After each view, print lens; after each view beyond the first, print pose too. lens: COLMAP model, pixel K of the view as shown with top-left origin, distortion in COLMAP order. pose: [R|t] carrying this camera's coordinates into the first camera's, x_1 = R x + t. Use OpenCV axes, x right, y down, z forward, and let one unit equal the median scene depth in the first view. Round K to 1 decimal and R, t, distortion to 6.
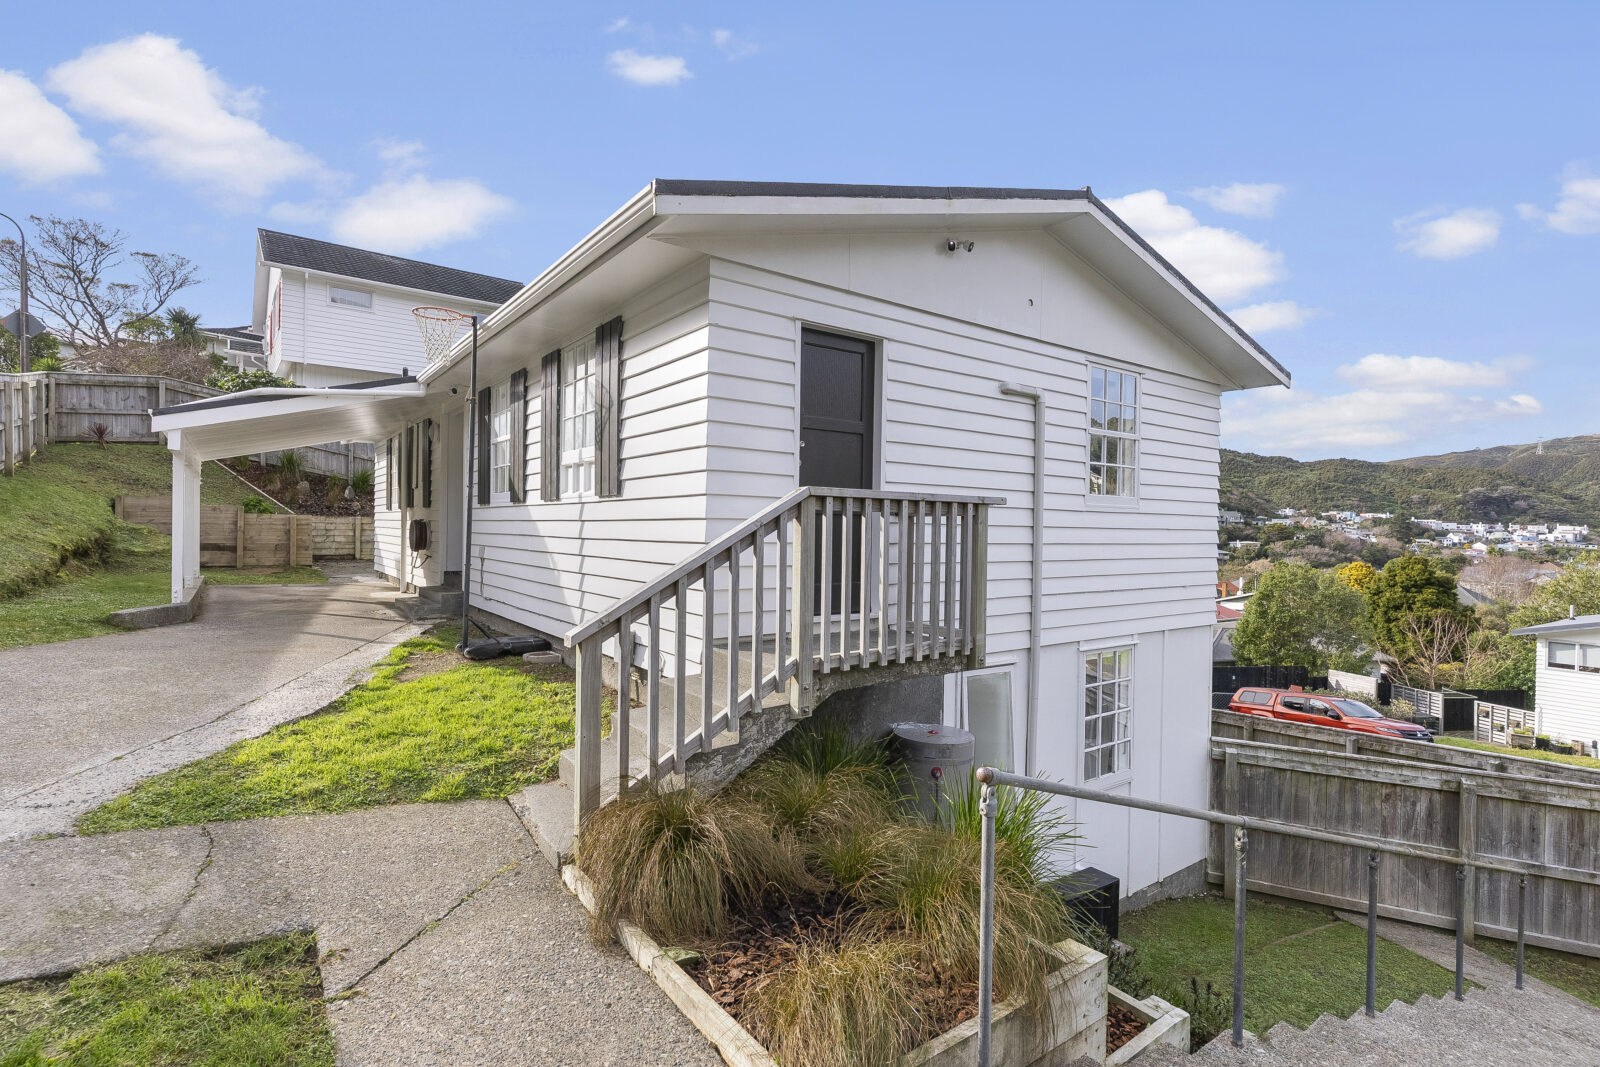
lens RADIAL K [[766.2, 0, 796.9], [0, 766.2, 535.3], [0, 0, 1]] dist [0.000549, 0.000385]
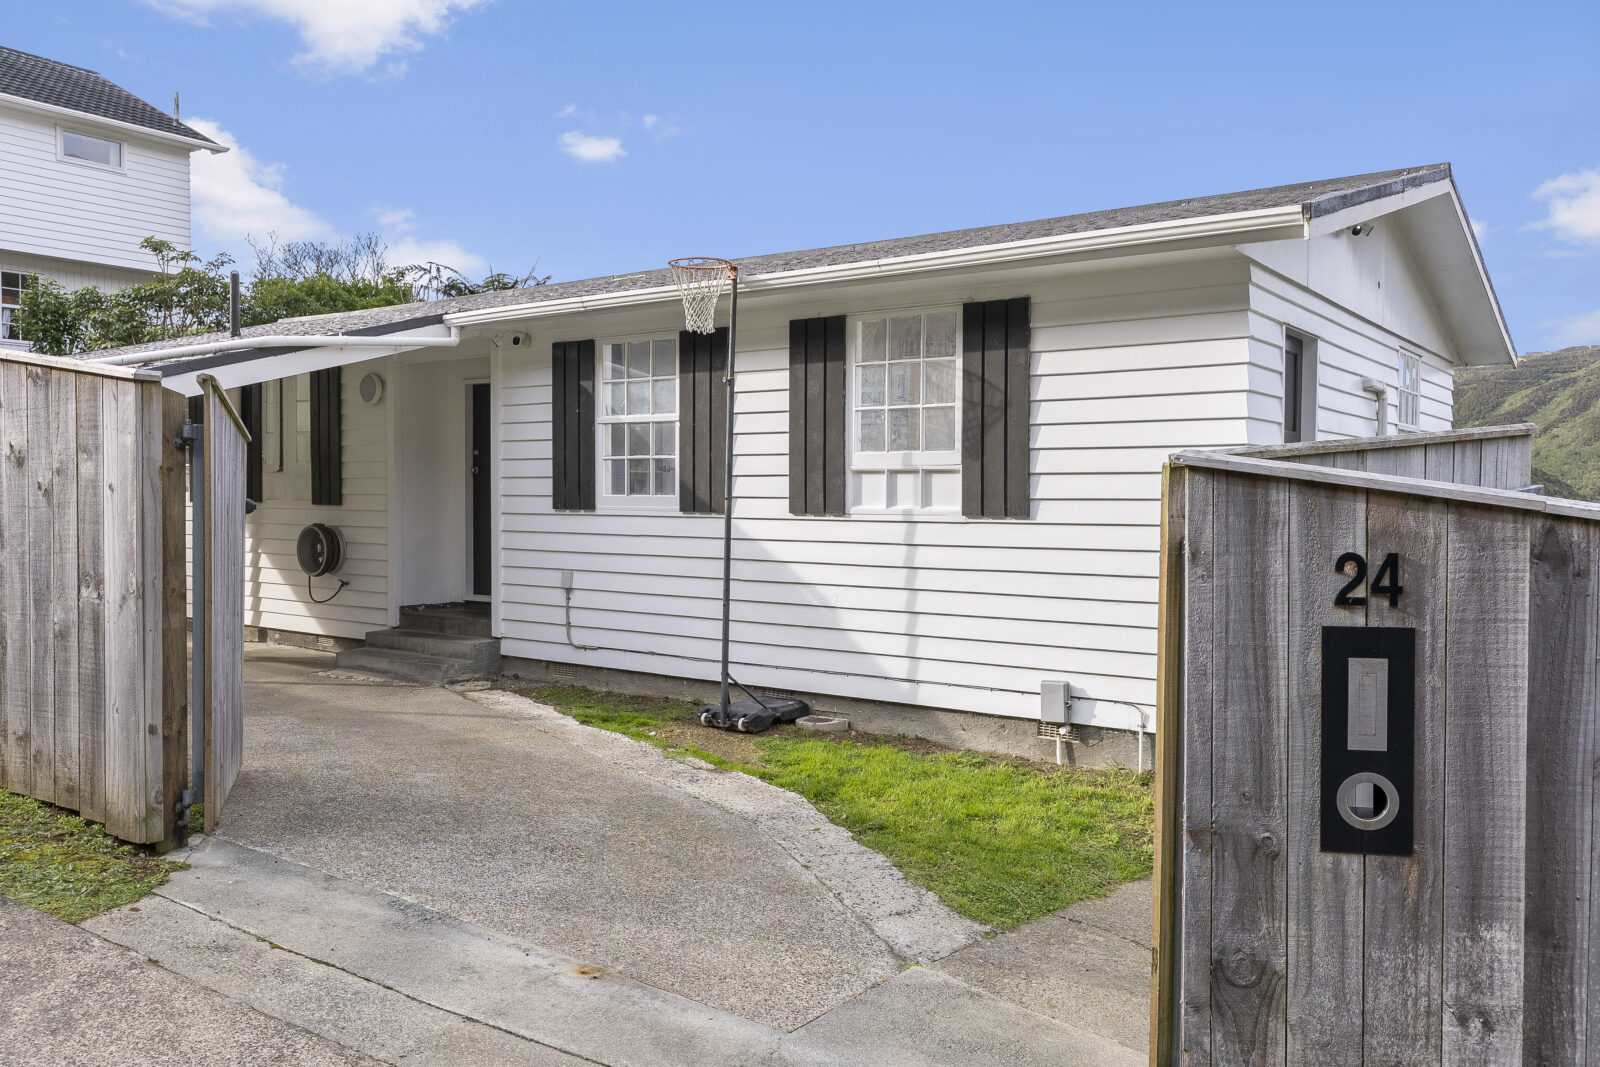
lens RADIAL K [[1256.2, 0, 800.0], [0, 1256.2, 533.5], [0, 0, 1]] dist [0.003369, -0.007208]
pose [[0.952619, -0.019286, 0.303555, -0.606923], [0.011401, 0.999551, 0.027725, -0.052476], [-0.303953, -0.022951, 0.952411, -0.140163]]
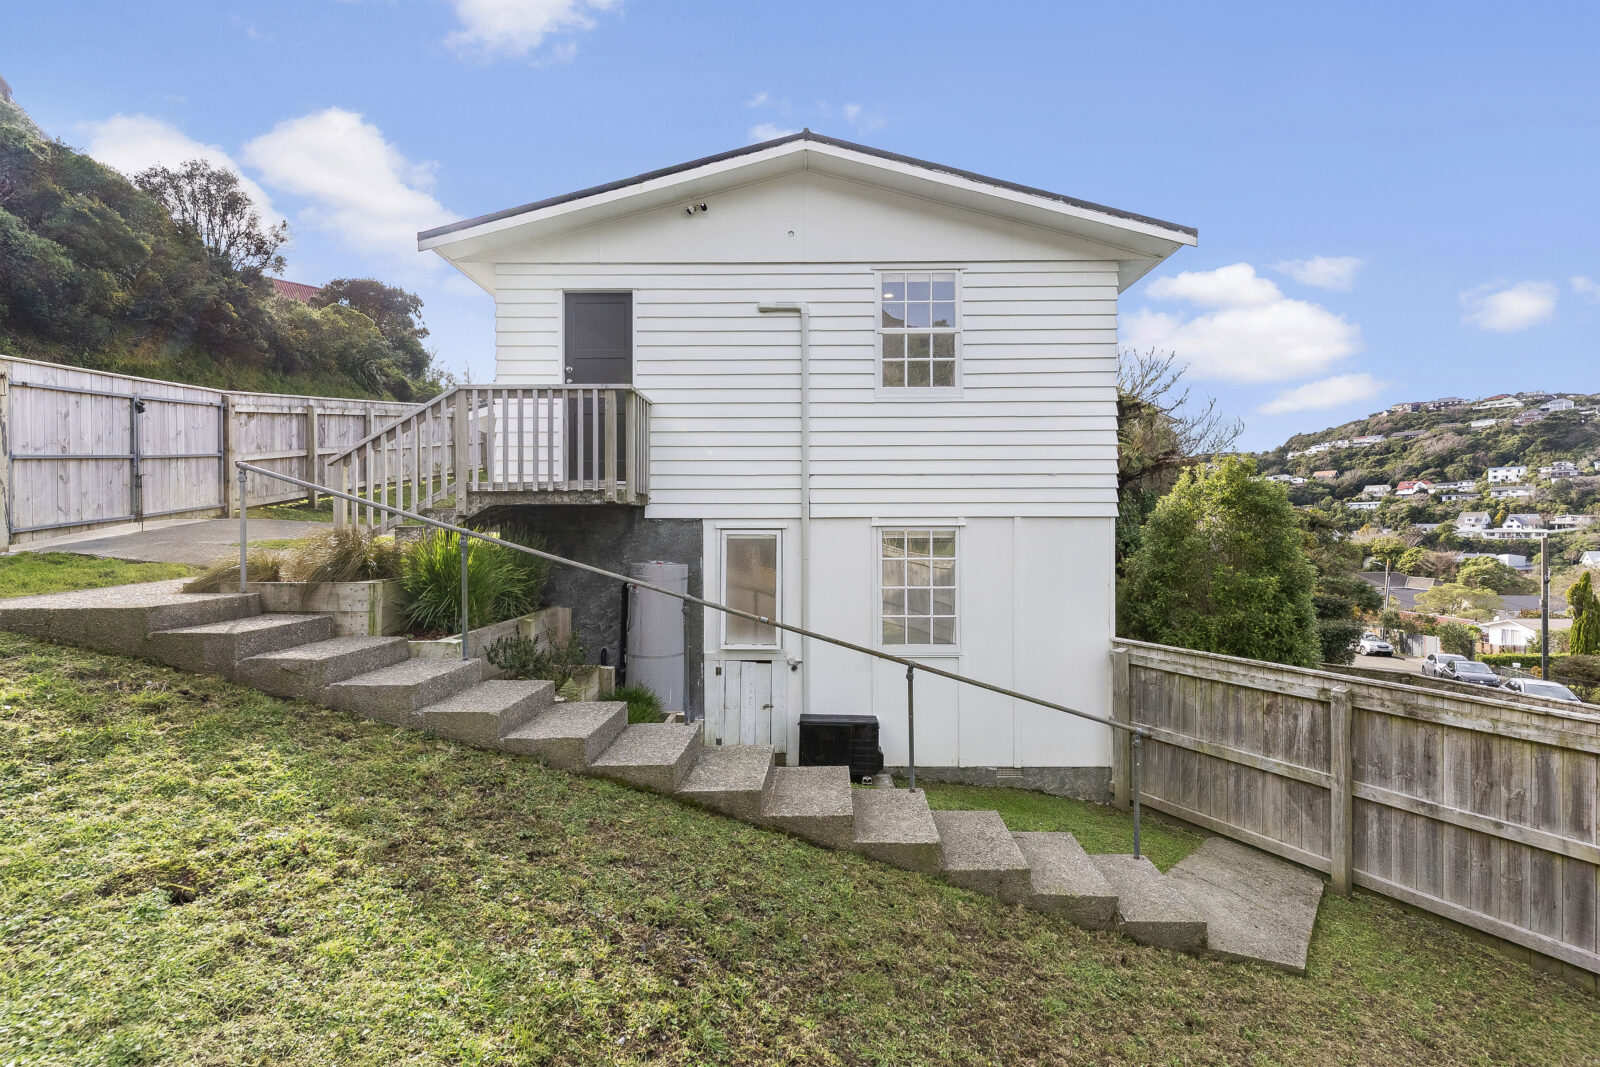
lens RADIAL K [[768.7, 0, 800.0], [0, 768.7, 533.5], [0, 0, 1]] dist [0.000933, -0.000124]
pose [[0.801506, -0.013736, -0.597829, 0.823755], [0.008377, 0.999896, -0.011743, 0.149223], [0.597928, 0.004404, 0.801538, 0.020462]]
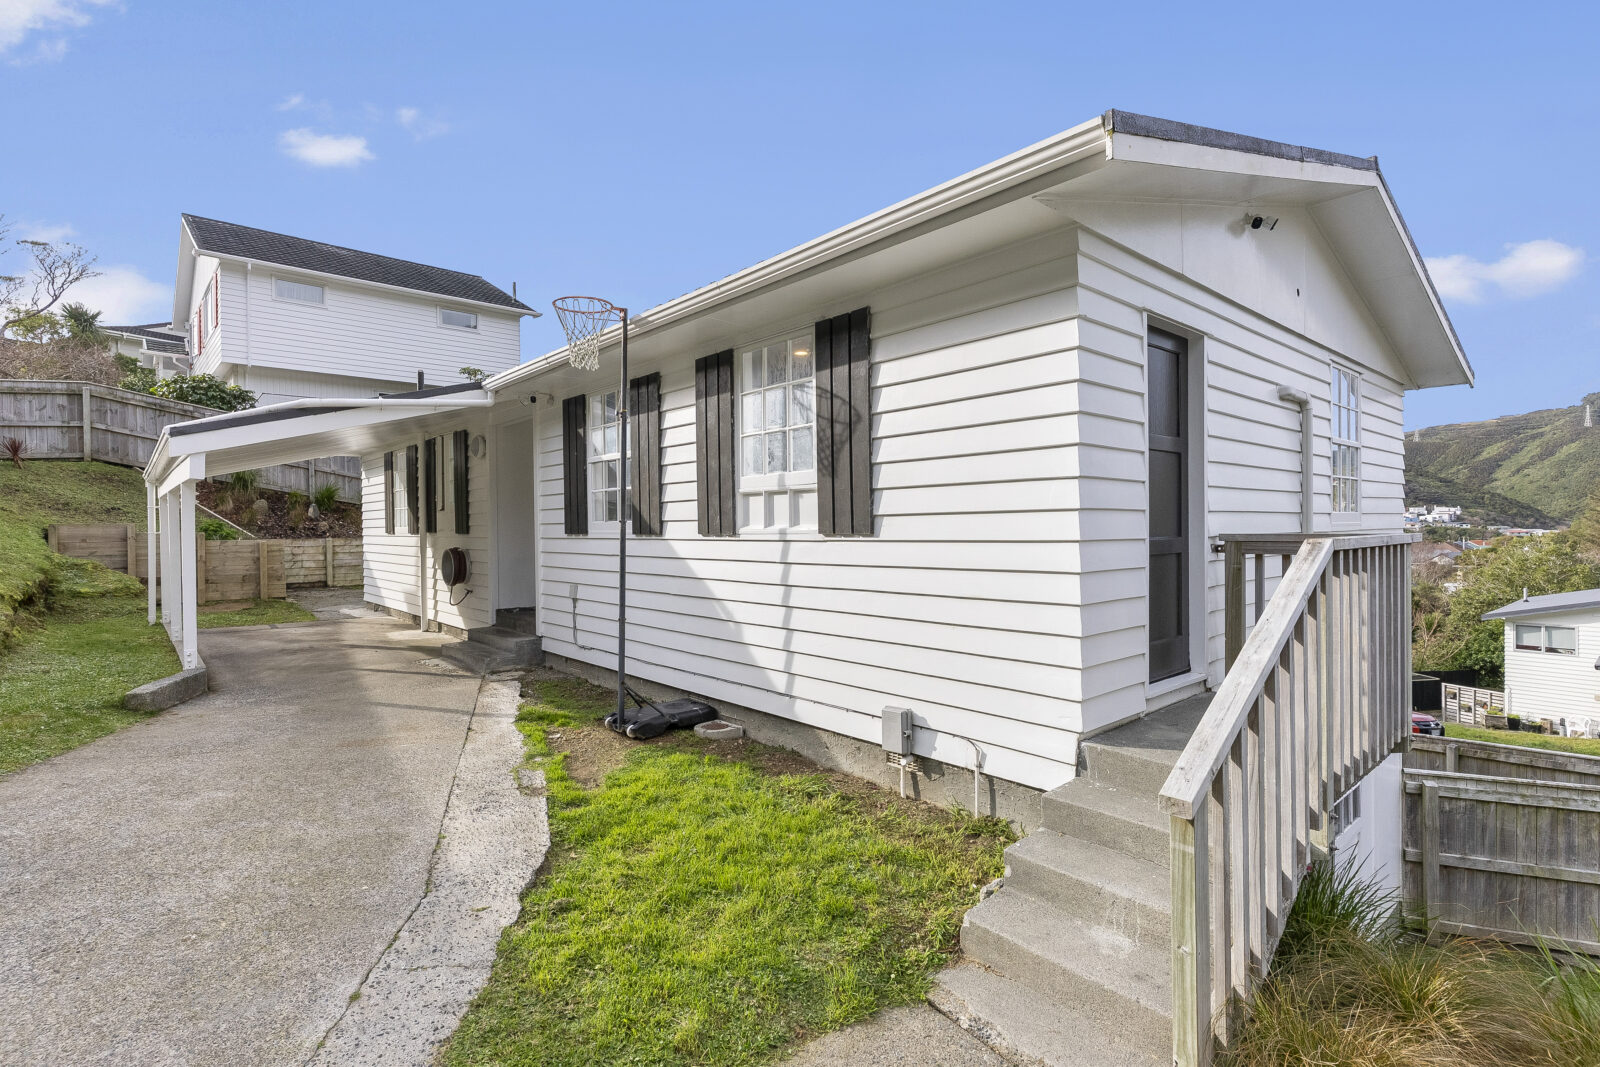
lens RADIAL K [[768.7, 0, 800.0], [0, 768.7, 533.5], [0, 0, 1]] dist [0.000933, -0.000124]
pose [[0.995439, -0.026049, 0.091780, -0.263930], [0.026045, 0.999660, 0.001233, -0.039582], [-0.091781, 0.001163, 0.995779, 0.153782]]
